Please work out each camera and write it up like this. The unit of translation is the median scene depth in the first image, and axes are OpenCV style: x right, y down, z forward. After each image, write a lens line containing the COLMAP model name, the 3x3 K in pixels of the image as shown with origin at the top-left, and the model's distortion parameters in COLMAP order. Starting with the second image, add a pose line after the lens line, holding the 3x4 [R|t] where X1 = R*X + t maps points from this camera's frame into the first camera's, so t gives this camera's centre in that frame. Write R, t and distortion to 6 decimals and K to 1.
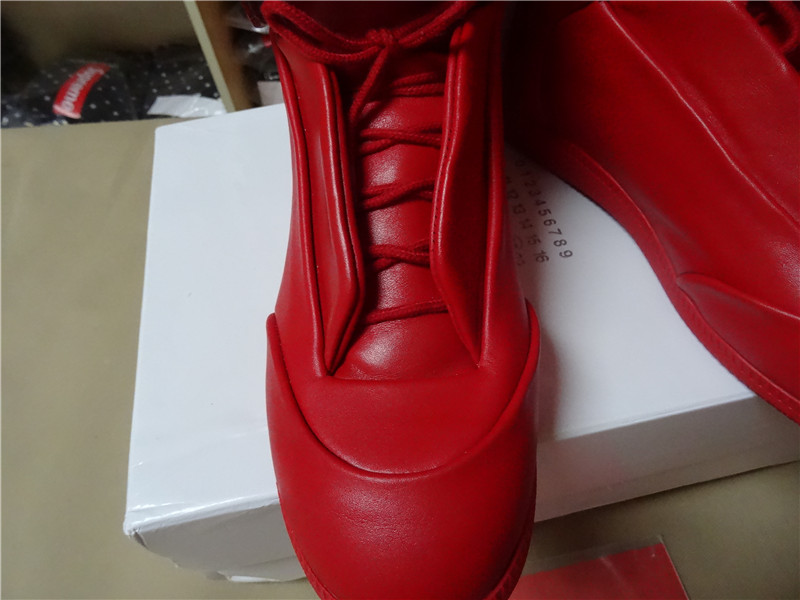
lens RADIAL K [[566.3, 0, 399.4], [0, 566.3, 322.2], [0, 0, 1]] dist [-0.004179, 0.002109]
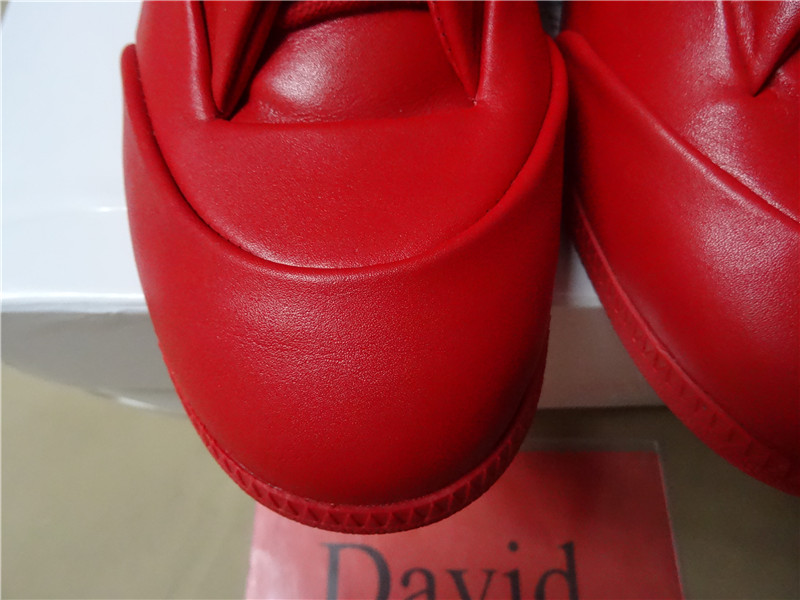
lens RADIAL K [[566.3, 0, 399.4], [0, 566.3, 322.2], [0, 0, 1]] dist [-0.004179, 0.002109]
pose [[0.993079, -0.014863, 0.116505, -0.011824], [-0.015156, 0.967449, 0.252611, 0.153437], [-0.116467, -0.252629, 0.960528, 0.377632]]
